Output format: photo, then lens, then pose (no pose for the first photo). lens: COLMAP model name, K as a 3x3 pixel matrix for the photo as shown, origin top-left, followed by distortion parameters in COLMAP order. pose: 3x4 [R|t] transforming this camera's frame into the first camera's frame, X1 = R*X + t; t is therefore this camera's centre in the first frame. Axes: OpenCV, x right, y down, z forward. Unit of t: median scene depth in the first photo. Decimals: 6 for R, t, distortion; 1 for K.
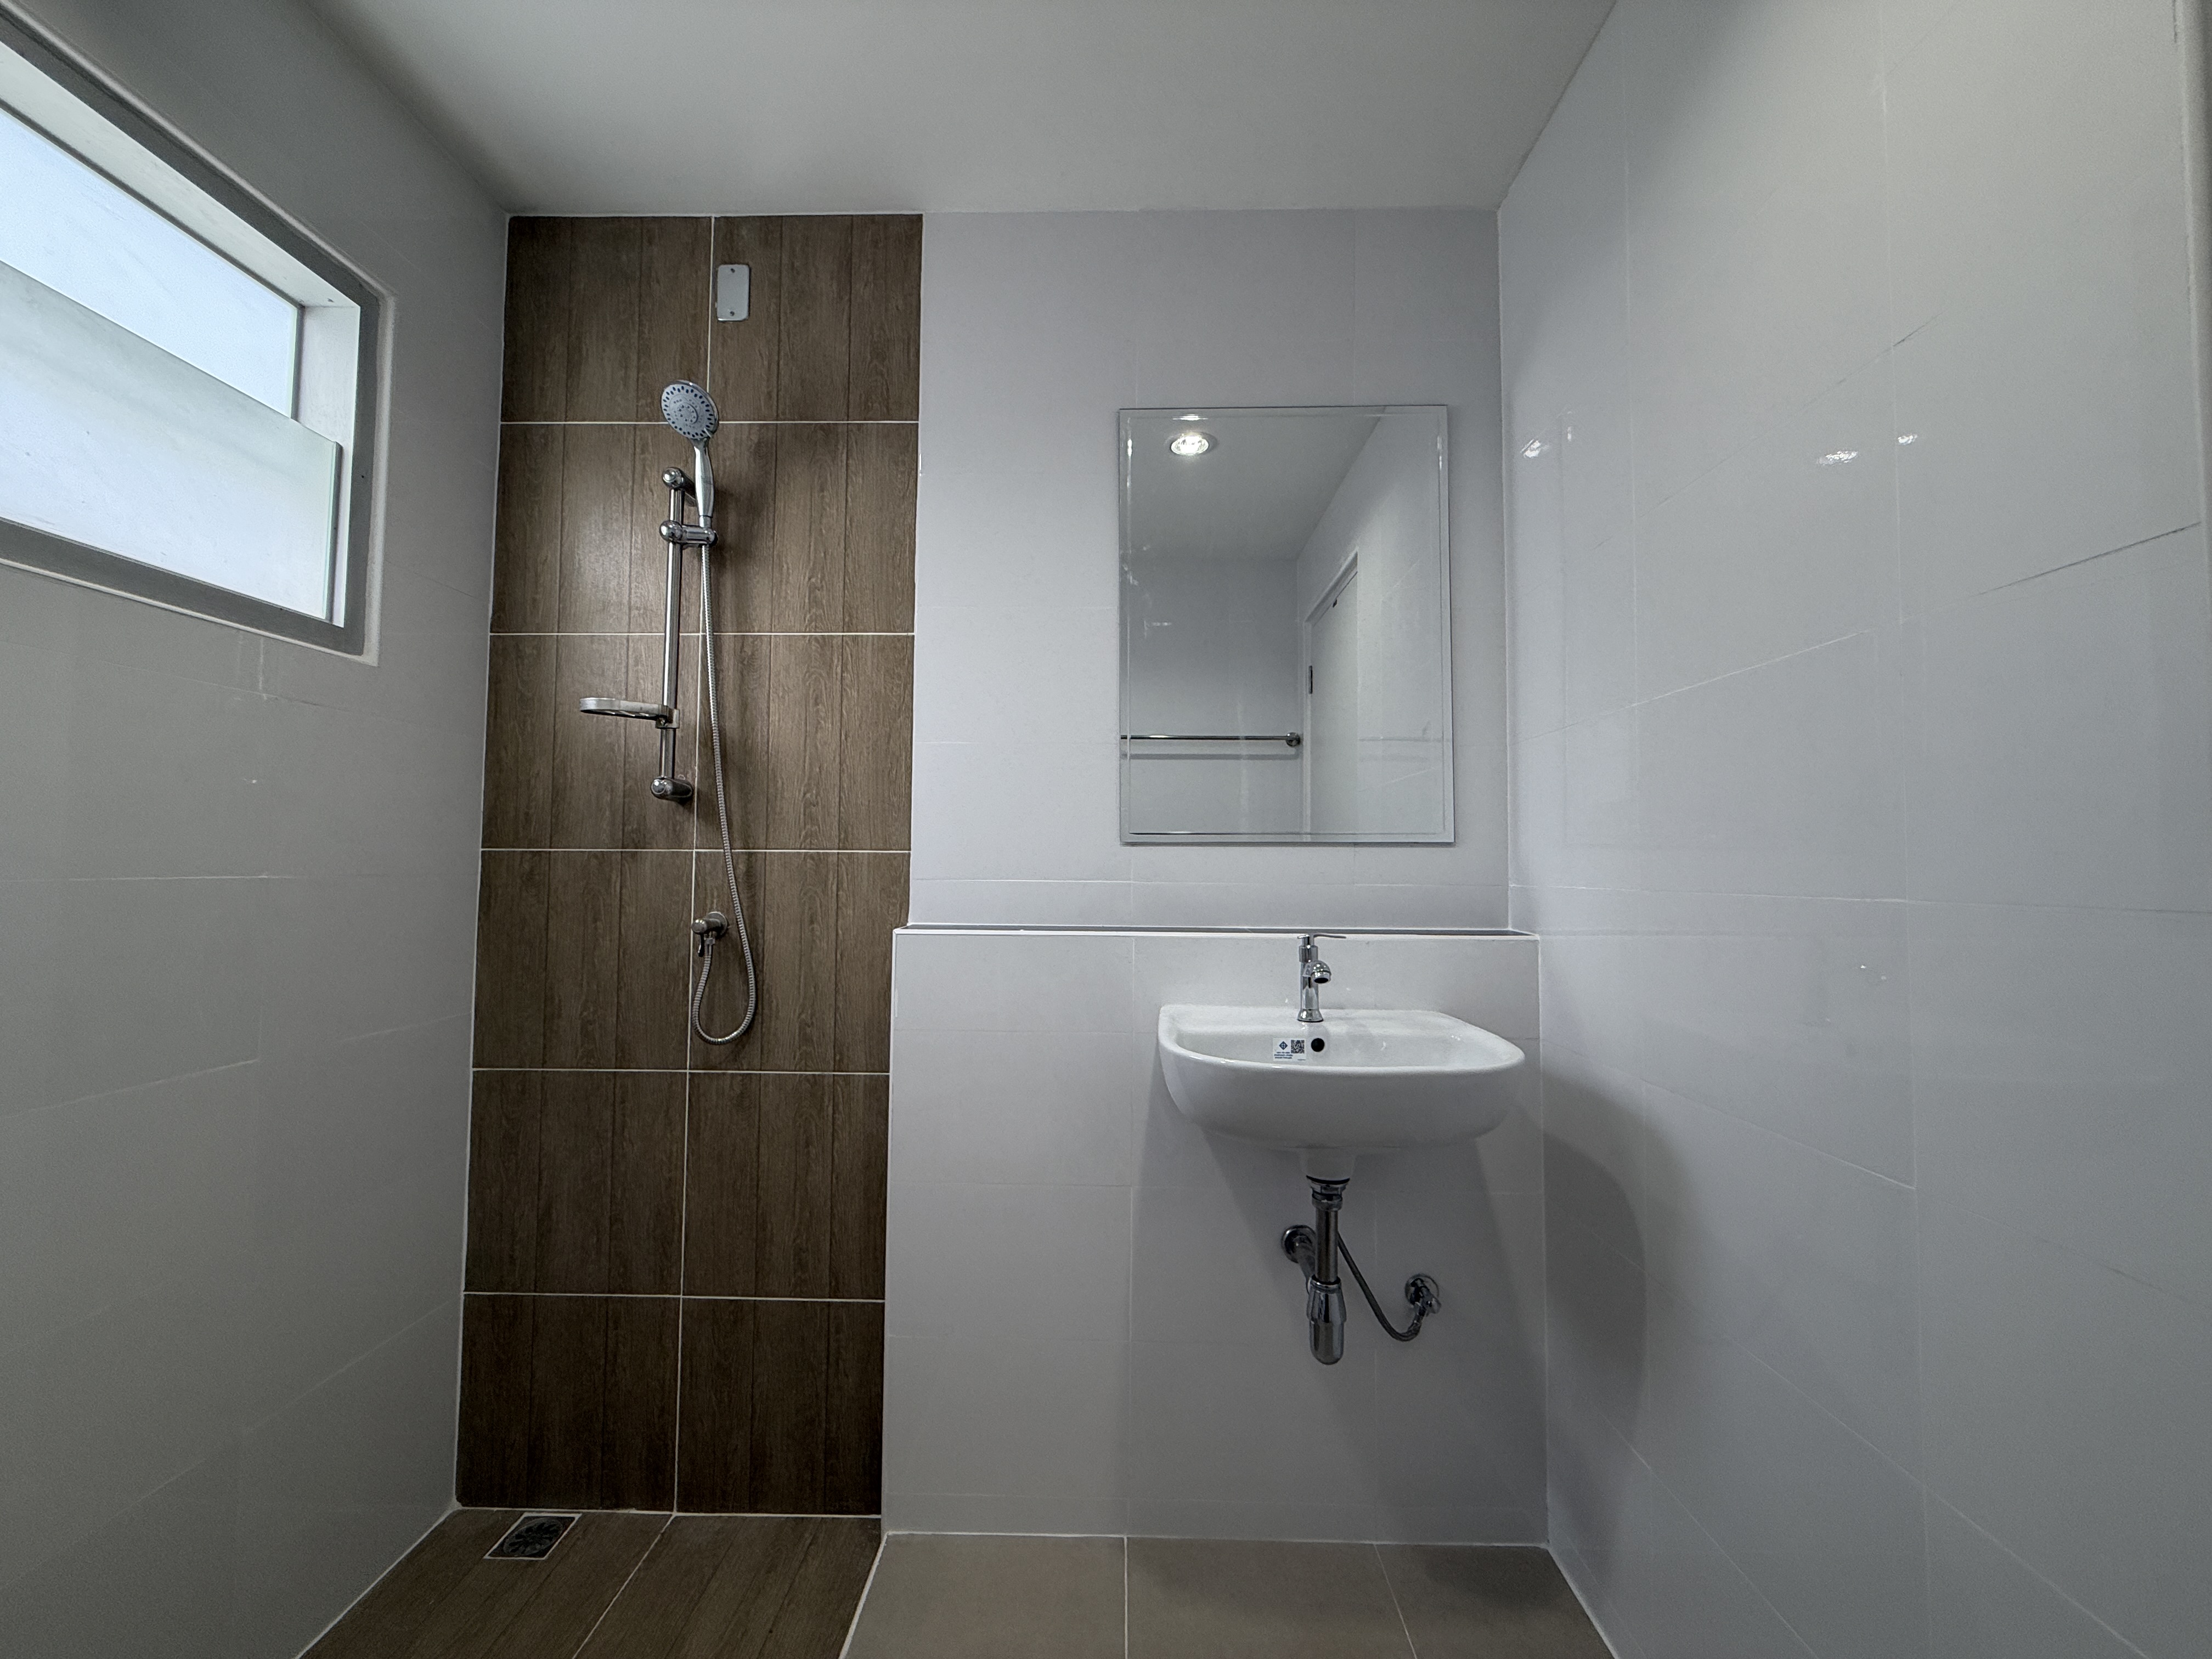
lens RADIAL K [[884.3, 0, 1102.5], [0, 884.3, 831.8], [0, 0, 1]] dist [0.001126, -0.000302]
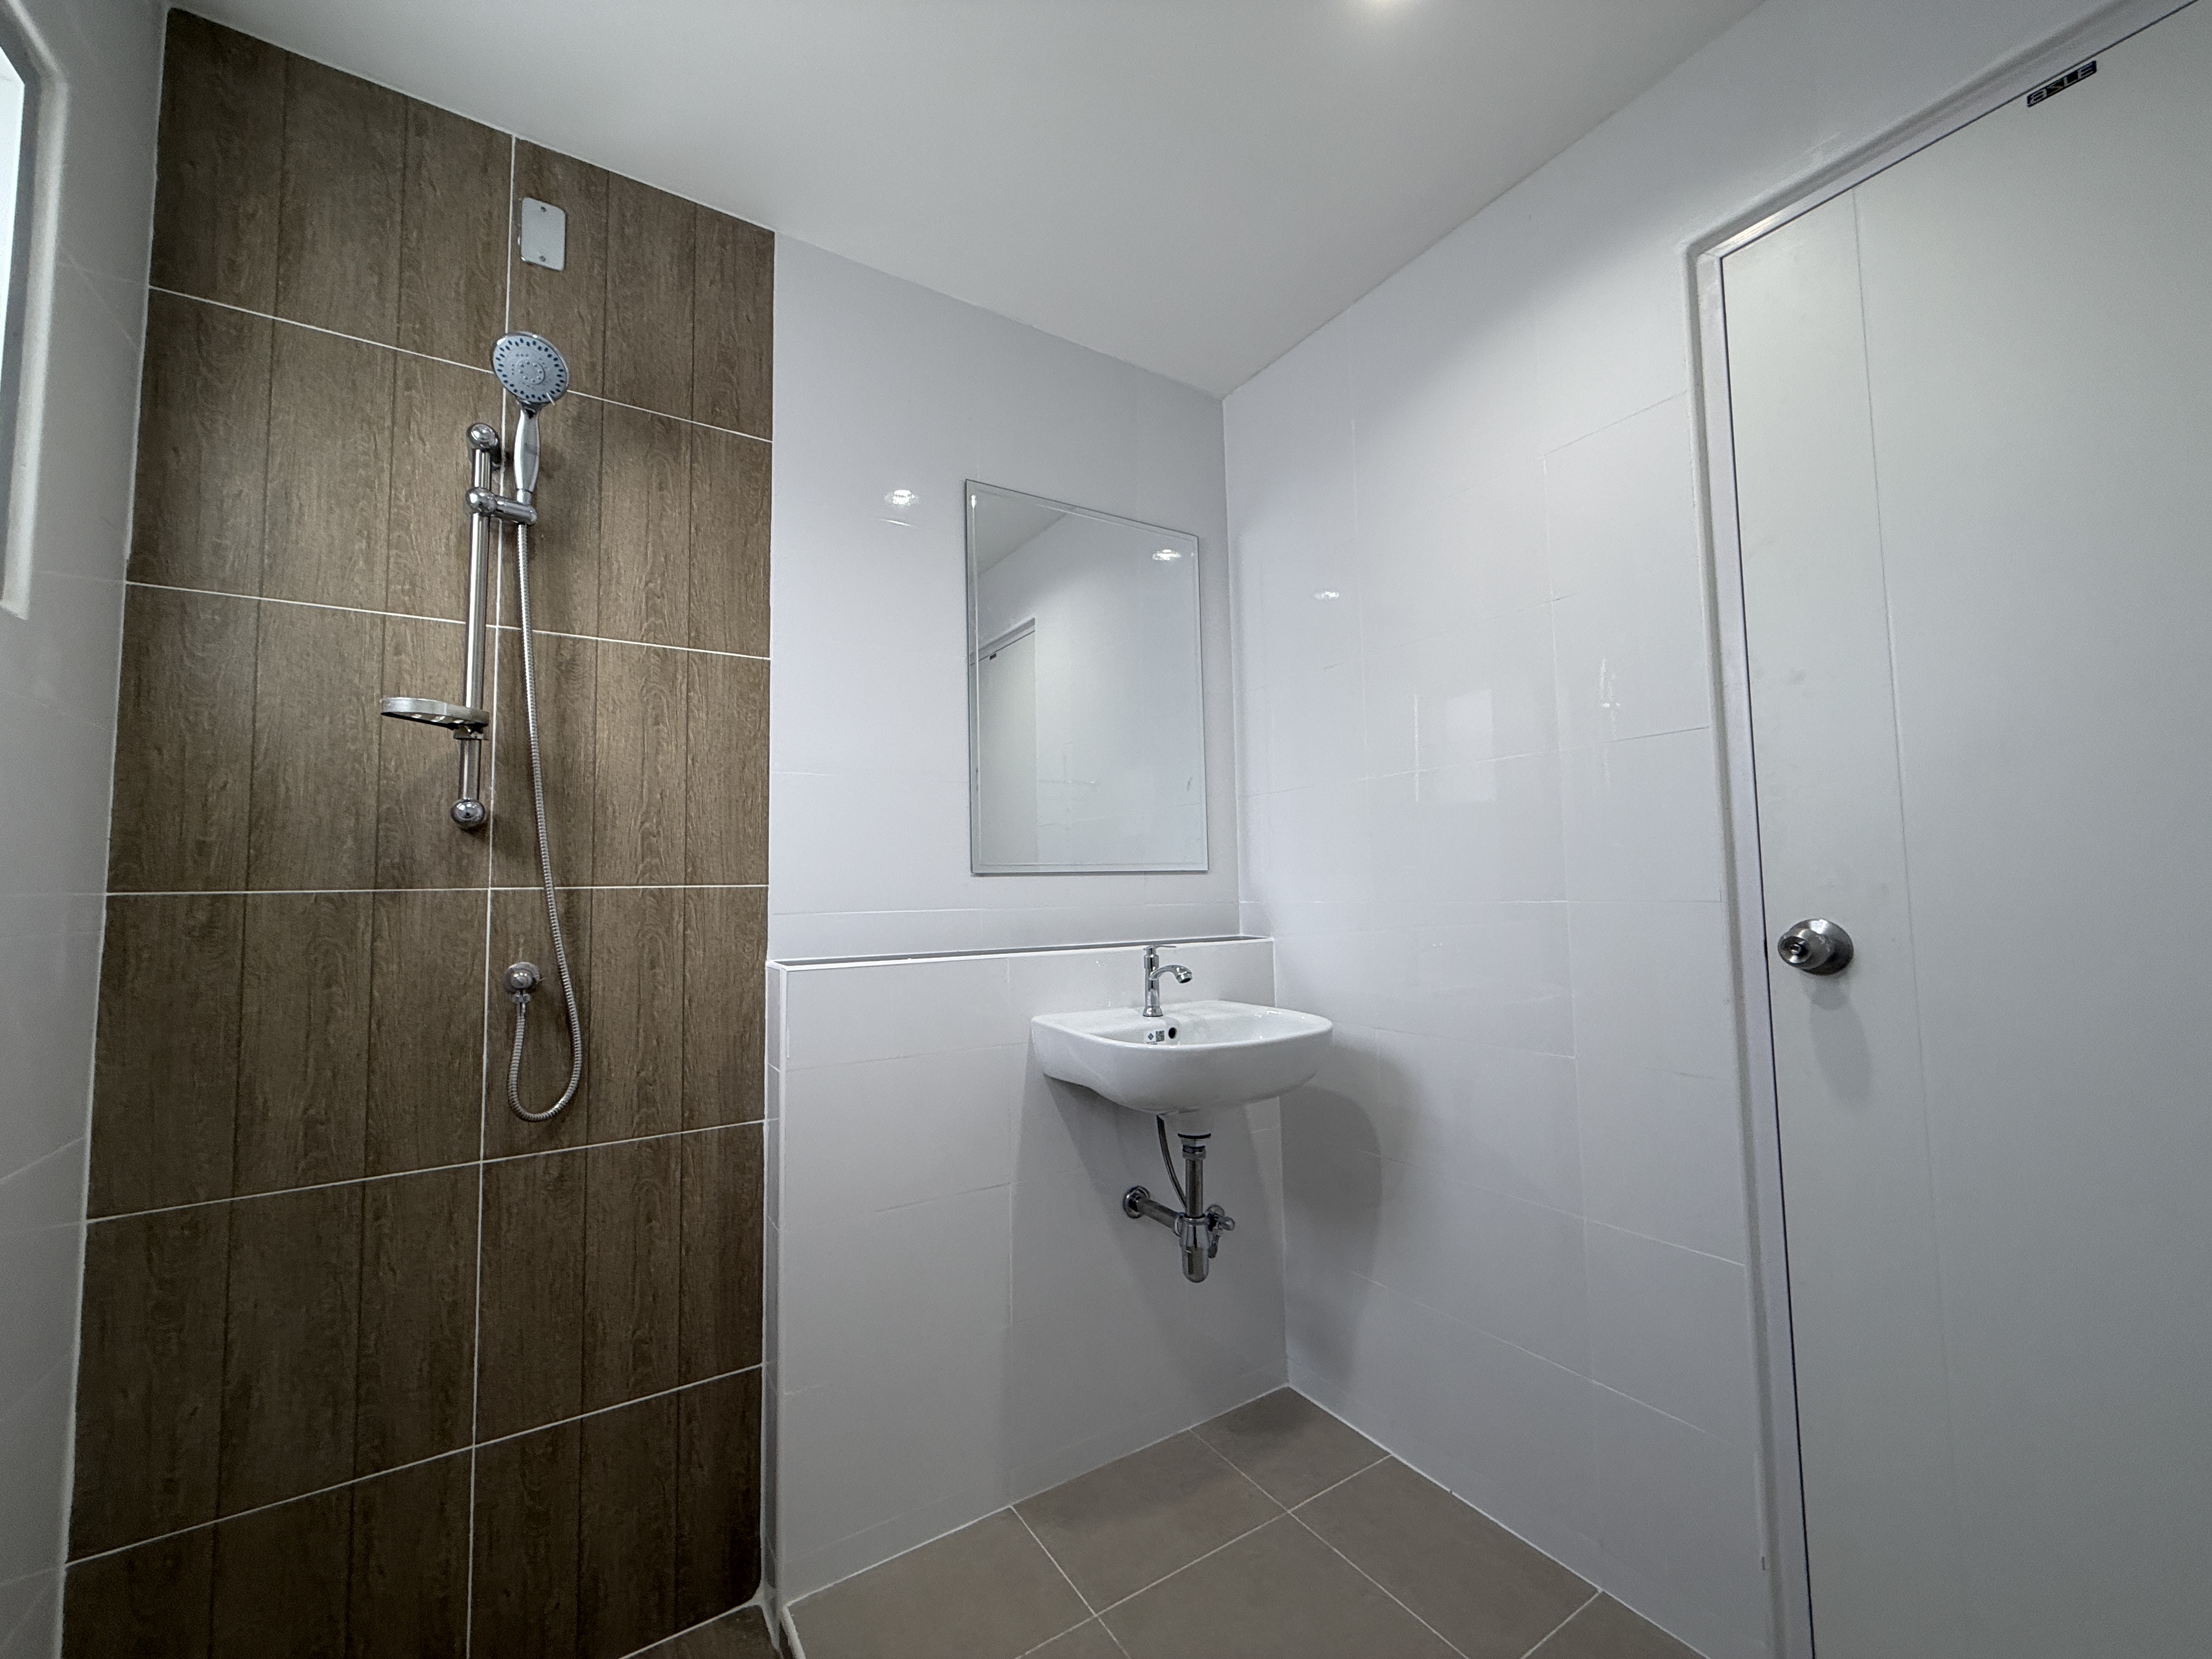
lens RADIAL K [[884.3, 0, 1098.3], [0, 884.3, 834.6], [0, 0, 1]] dist [0.001126, -0.000302]
pose [[0.830394, 0.013619, 0.557011, -0.454501], [0.002447, 0.999602, -0.028089, -0.005054], [-0.557172, 0.024688, 0.830030, 0.005915]]
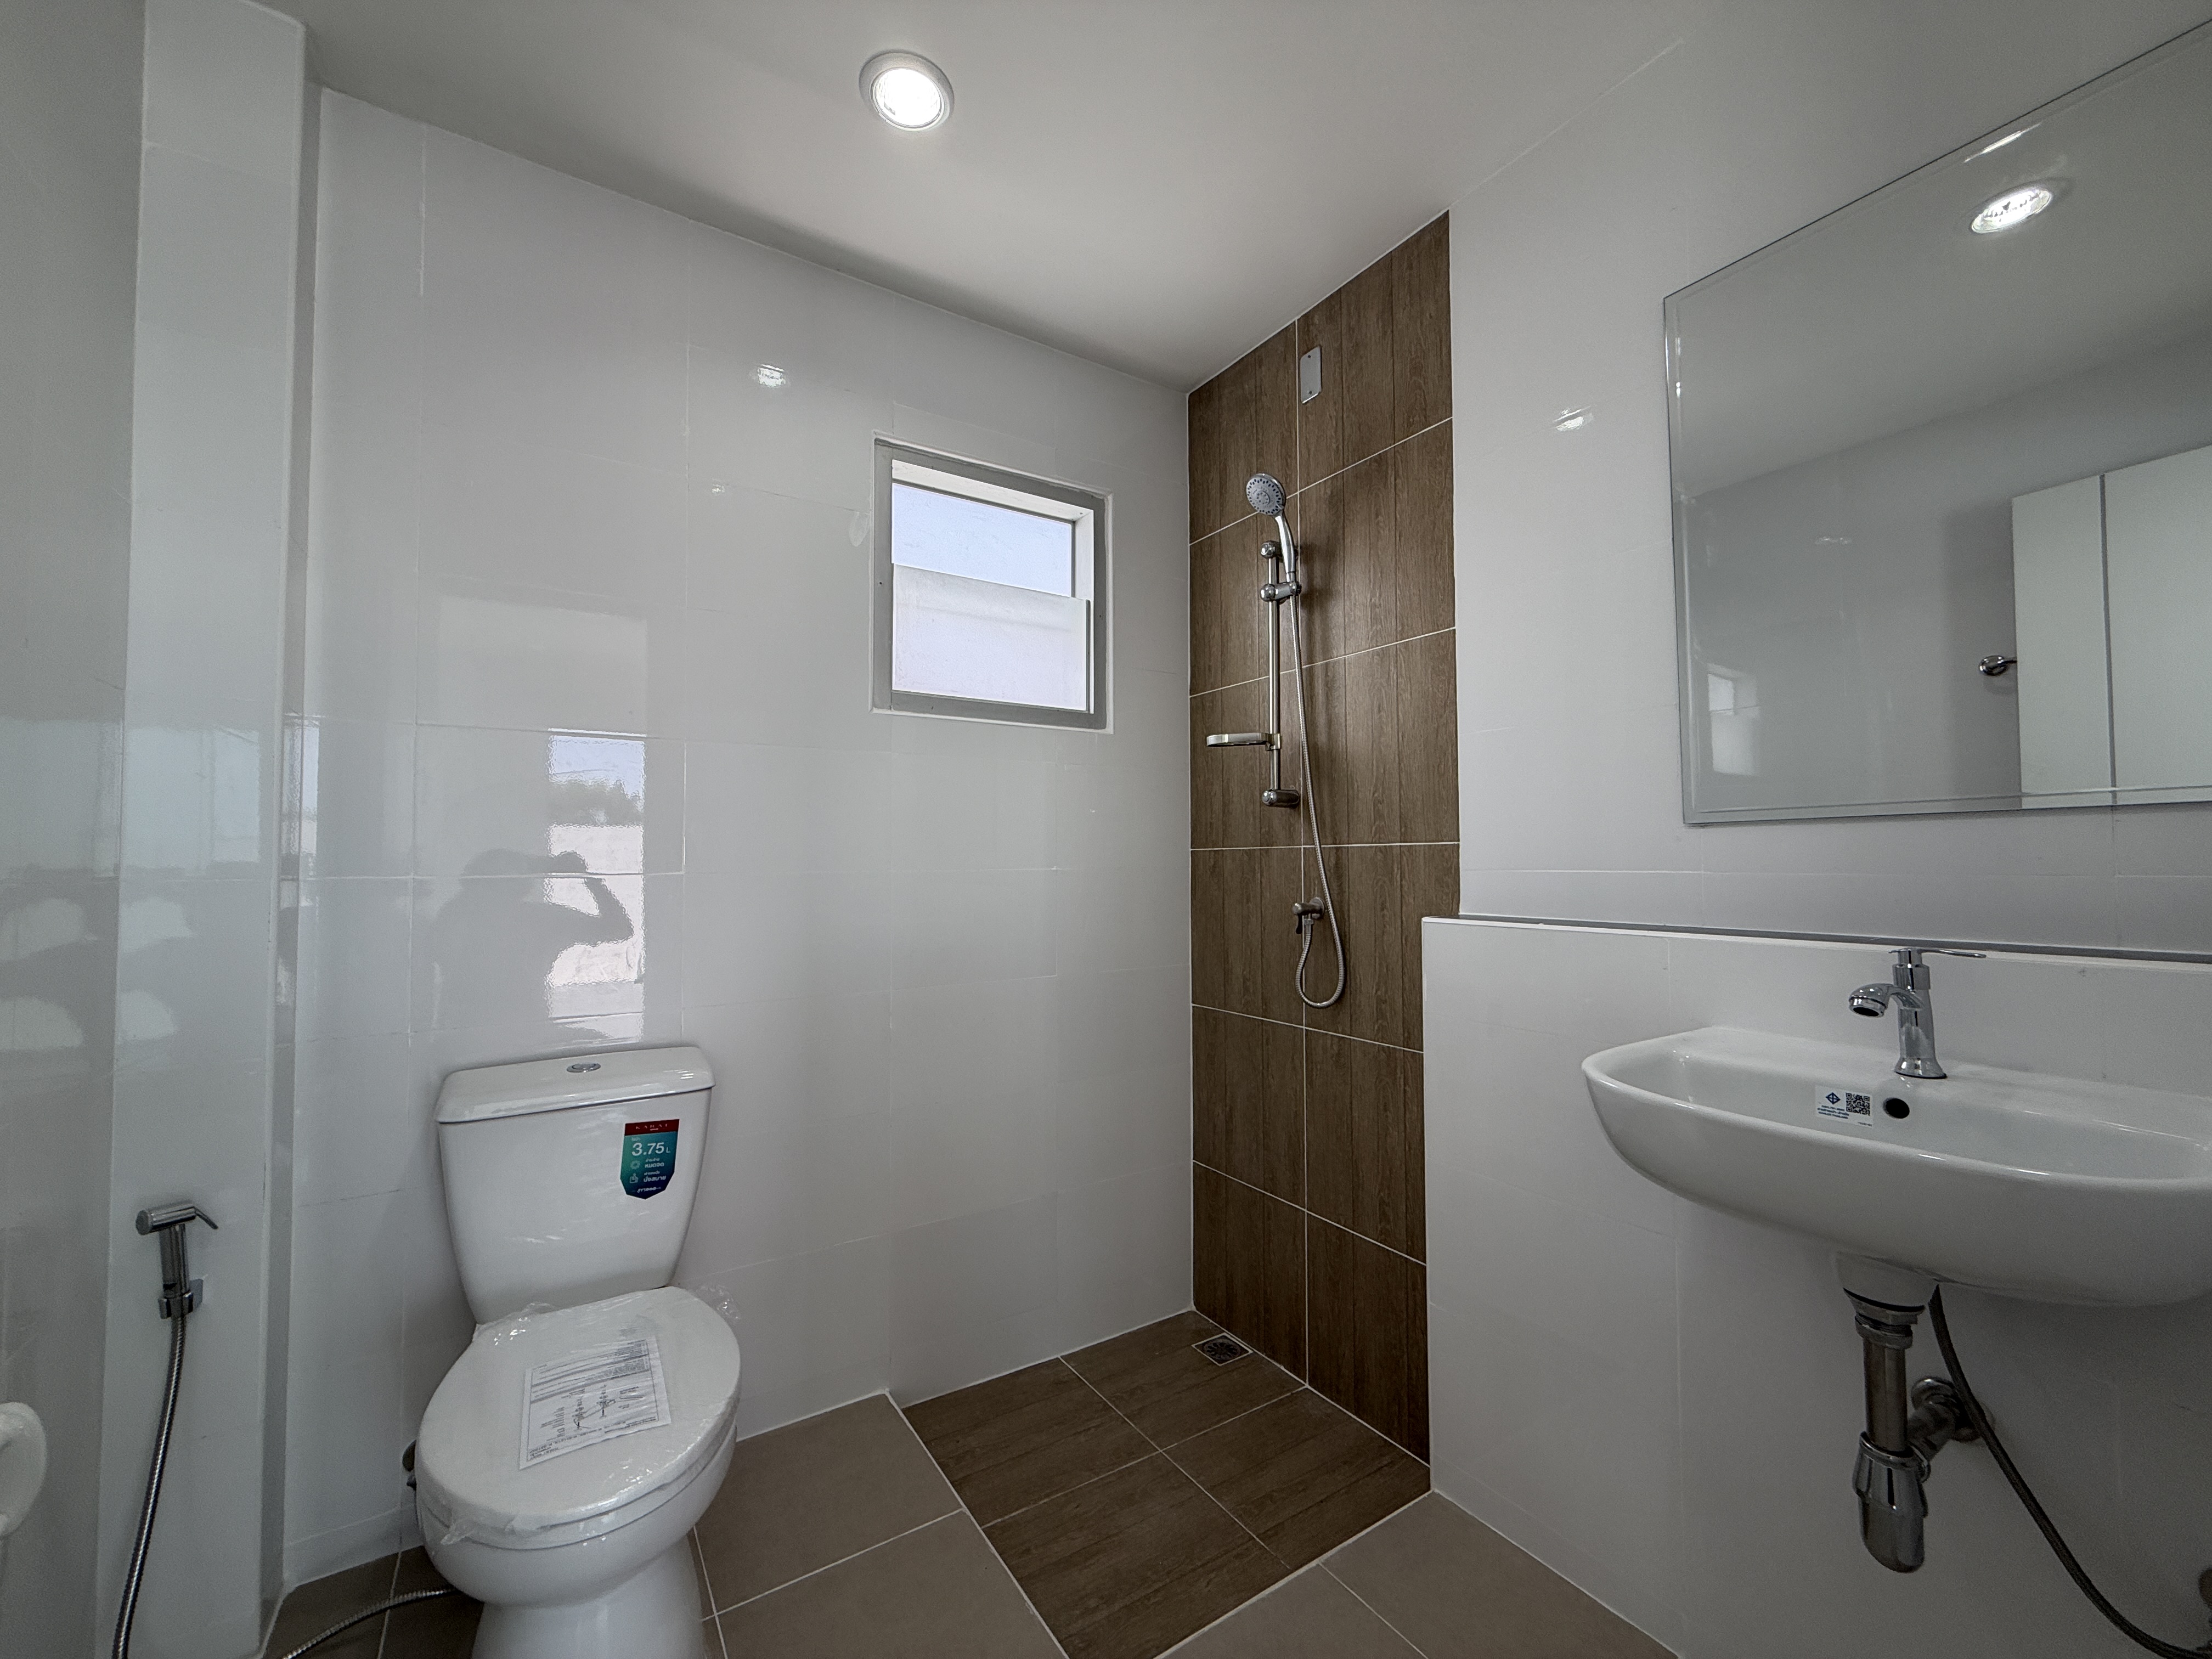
lens RADIAL K [[884.3, 0, 1097.0], [0, 884.3, 832.5], [0, 0, 1]] dist [0.001126, -0.000302]
pose [[0.557503, -0.037971, -0.829306, 0.393350], [0.042971, 0.998934, -0.016851, 0.010058], [0.829062, -0.026242, 0.558541, 0.088541]]
